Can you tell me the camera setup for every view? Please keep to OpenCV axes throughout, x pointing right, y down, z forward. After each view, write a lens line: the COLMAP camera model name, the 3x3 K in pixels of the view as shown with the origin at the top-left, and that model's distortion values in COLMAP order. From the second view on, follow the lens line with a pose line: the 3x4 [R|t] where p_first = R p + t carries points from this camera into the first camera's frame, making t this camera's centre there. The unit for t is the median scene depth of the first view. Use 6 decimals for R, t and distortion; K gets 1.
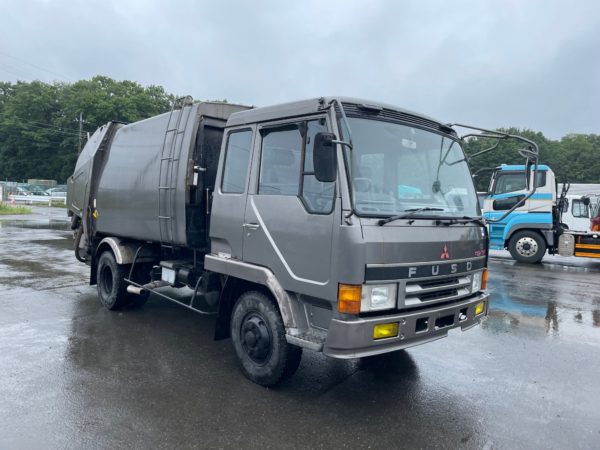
lens RADIAL K [[473.7, 0, 300.0], [0, 473.7, 225.0], [0, 0, 1]] dist [-0.053327, -0.003979]
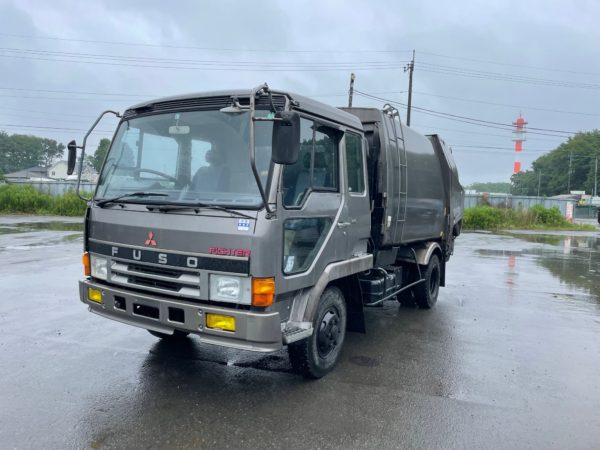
lens RADIAL K [[473.7, 0, 300.0], [0, 473.7, 225.0], [0, 0, 1]] dist [-0.053327, -0.003979]
pose [[0.324238, 0.024710, -0.945653, 1.313767], [-0.064388, 0.997917, 0.003998, 0.006563], [0.943782, 0.059593, 0.325154, 0.978267]]
